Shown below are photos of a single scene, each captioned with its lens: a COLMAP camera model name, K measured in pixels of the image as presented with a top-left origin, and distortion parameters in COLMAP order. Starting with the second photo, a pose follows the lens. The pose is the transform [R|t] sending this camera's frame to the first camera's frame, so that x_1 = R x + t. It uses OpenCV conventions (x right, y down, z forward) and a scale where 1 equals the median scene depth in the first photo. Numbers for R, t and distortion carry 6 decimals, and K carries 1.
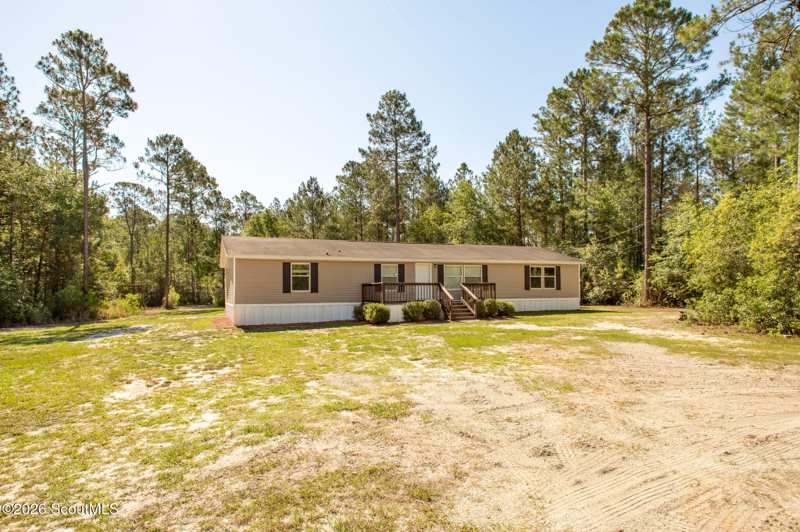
lens RADIAL K [[461.0, 0, 400.0], [0, 461.0, 266.0], [0, 0, 1]] dist [0.026393, -0.000028]
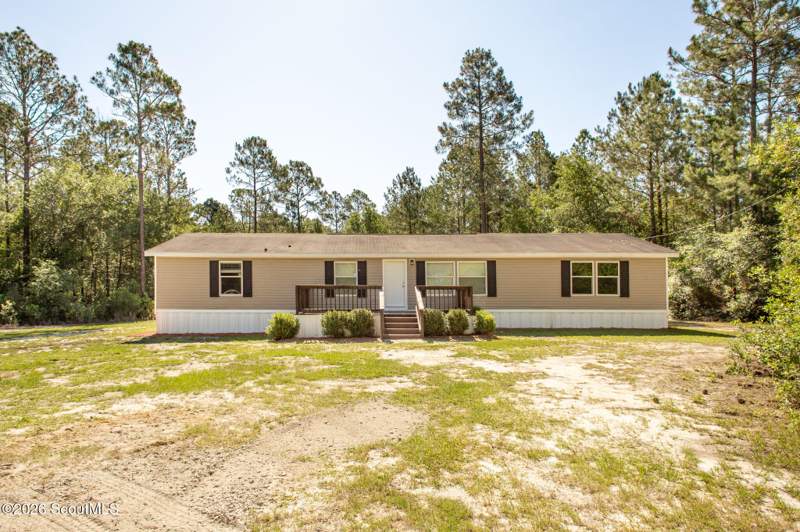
lens RADIAL K [[476.6, 0, 400.4], [0, 476.6, 283.0], [0, 0, 1]] dist [0.019664, -0.000364]
pose [[0.919435, 0.002828, -0.393232, 0.250827], [0.010252, 0.999462, 0.031157, 0.005524], [0.393109, -0.032678, 0.918911, 0.204184]]
